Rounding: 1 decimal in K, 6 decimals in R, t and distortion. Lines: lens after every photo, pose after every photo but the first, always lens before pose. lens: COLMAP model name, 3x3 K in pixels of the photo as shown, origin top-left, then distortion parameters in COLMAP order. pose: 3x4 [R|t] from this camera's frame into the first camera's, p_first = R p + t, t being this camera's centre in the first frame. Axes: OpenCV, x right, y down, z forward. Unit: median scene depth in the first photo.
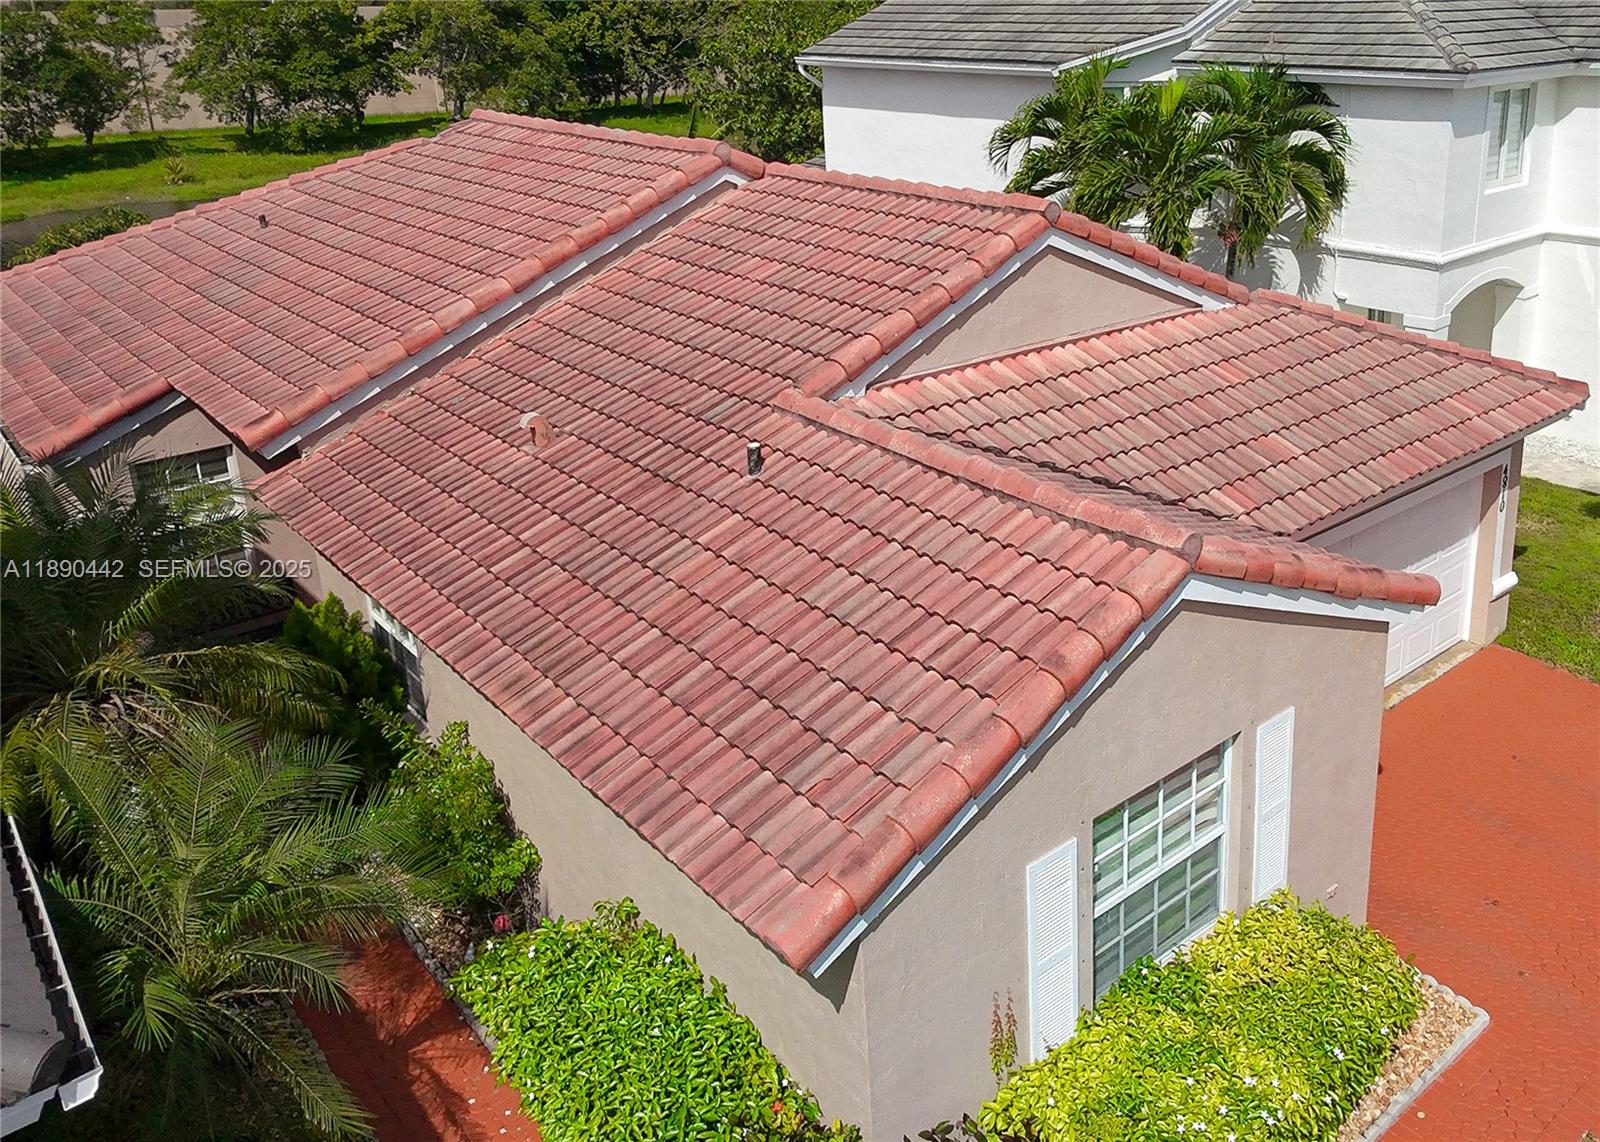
lens RADIAL K [[1335.4, 0, 993.8], [0, 1335.4, 410.5], [0, 0, 1]] dist [0.013057, -0.008800]
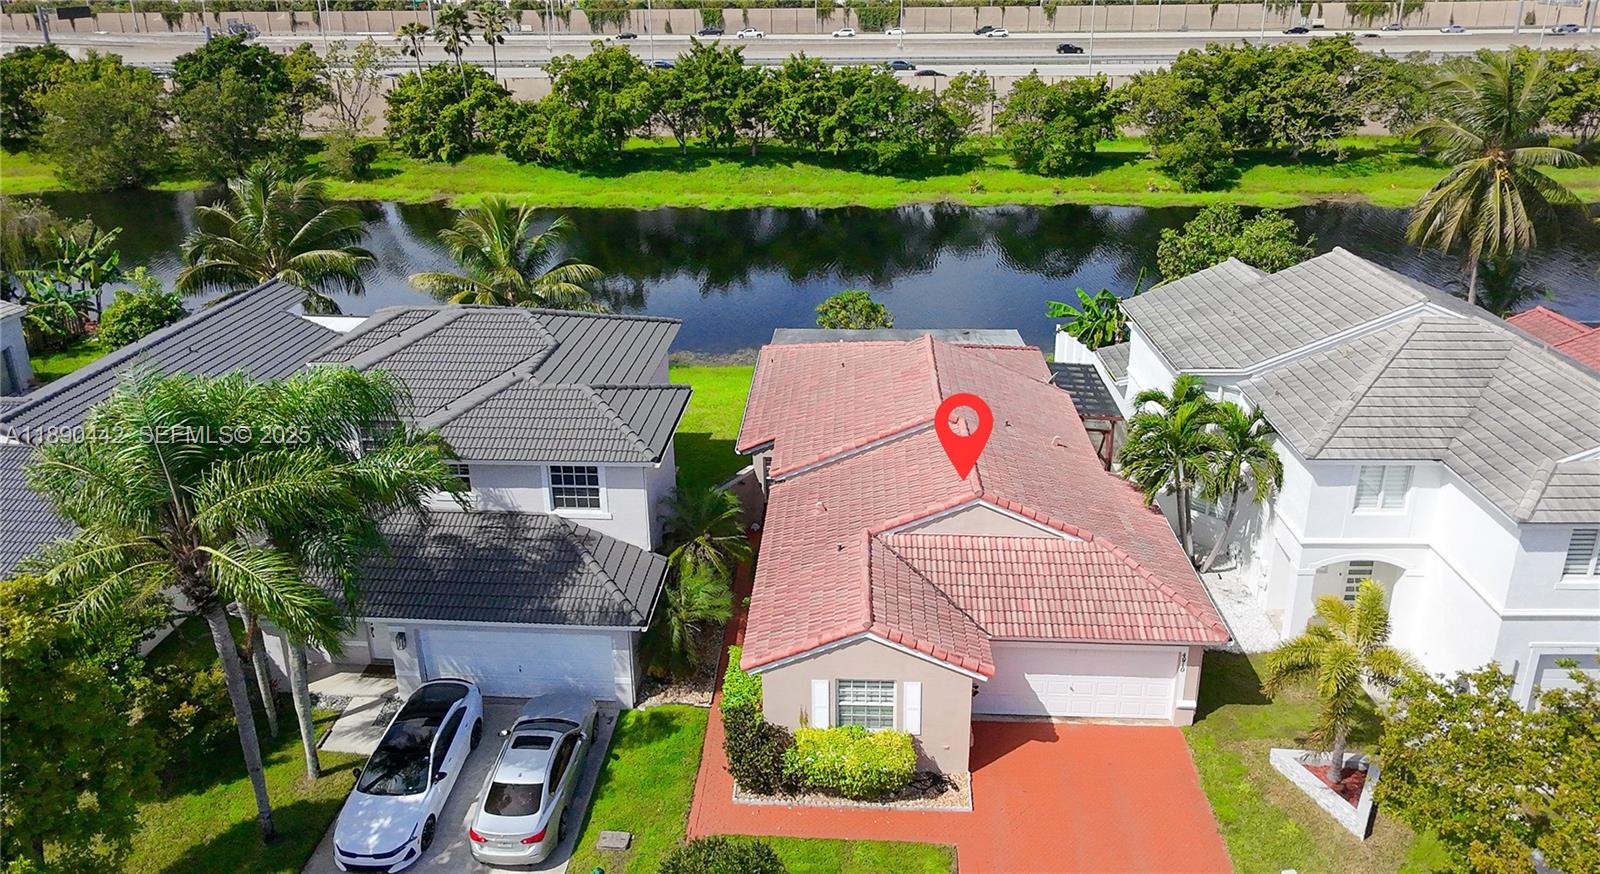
lens RADIAL K [[1047.9, 0, 813.2], [0, 1047.9, 317.5], [0, 0, 1]] dist [0.008851, -0.005192]
pose [[0.704140, 0.238039, -0.668972, 0.970708], [-0.213655, 0.969500, 0.120089, -0.571274], [0.677155, 0.058370, 0.733522, -0.725026]]
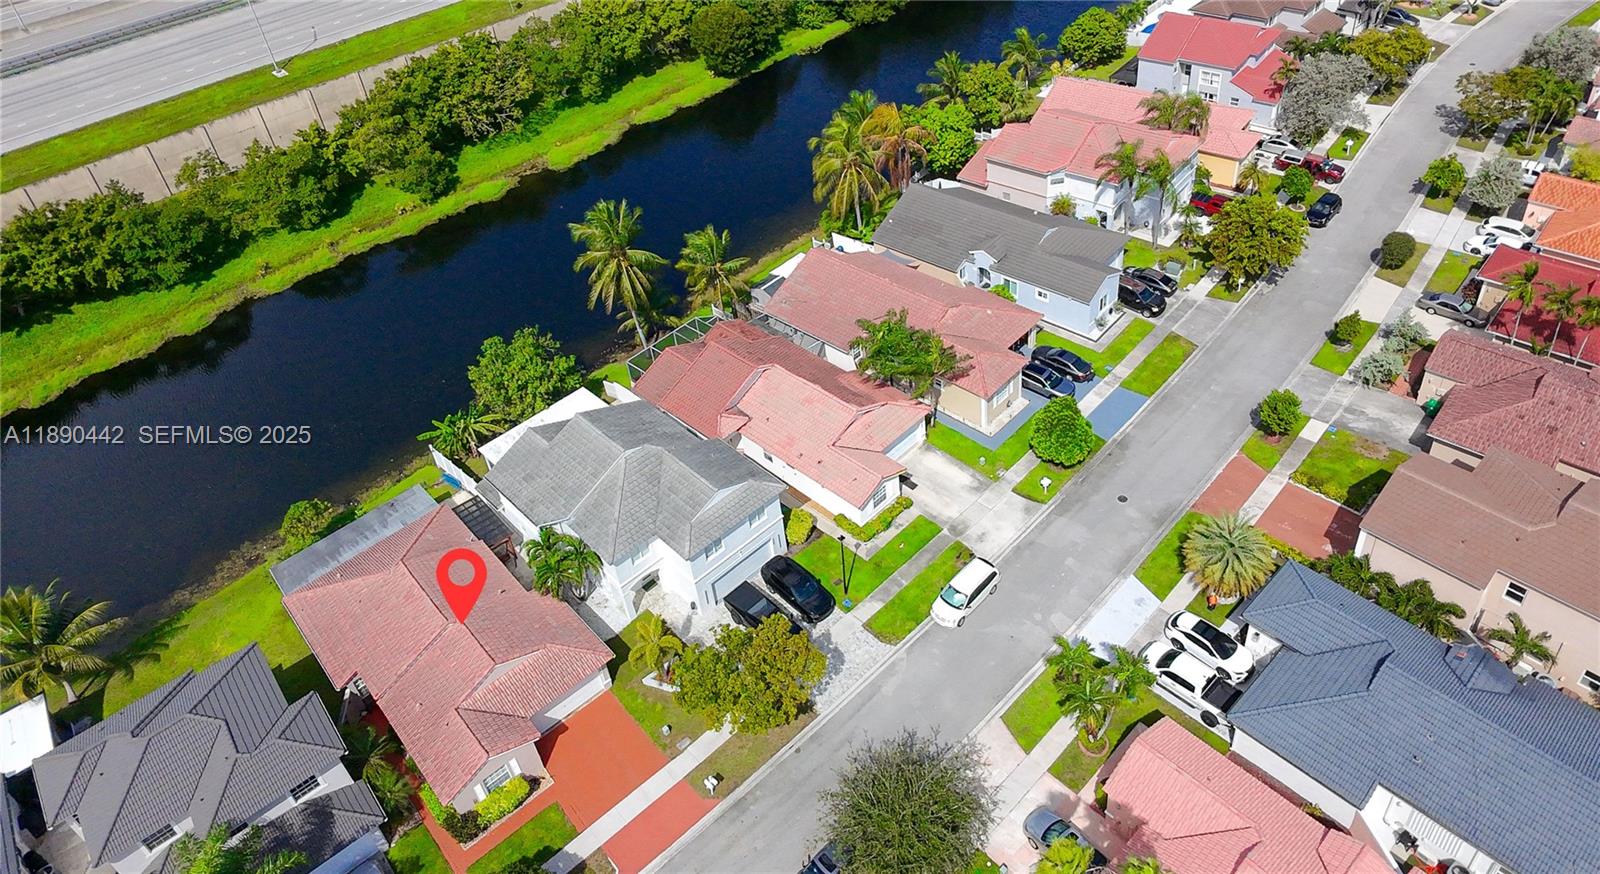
lens RADIAL K [[1047.9, 0, 799.9], [0, 1047.9, 316.1], [0, 0, 1]] dist [0.008851, -0.005192]
pose [[0.996669, -0.051921, -0.062889, 1.503075], [0.069219, 0.946329, 0.315706, -2.535375], [0.043122, -0.319007, 0.946771, -2.469436]]
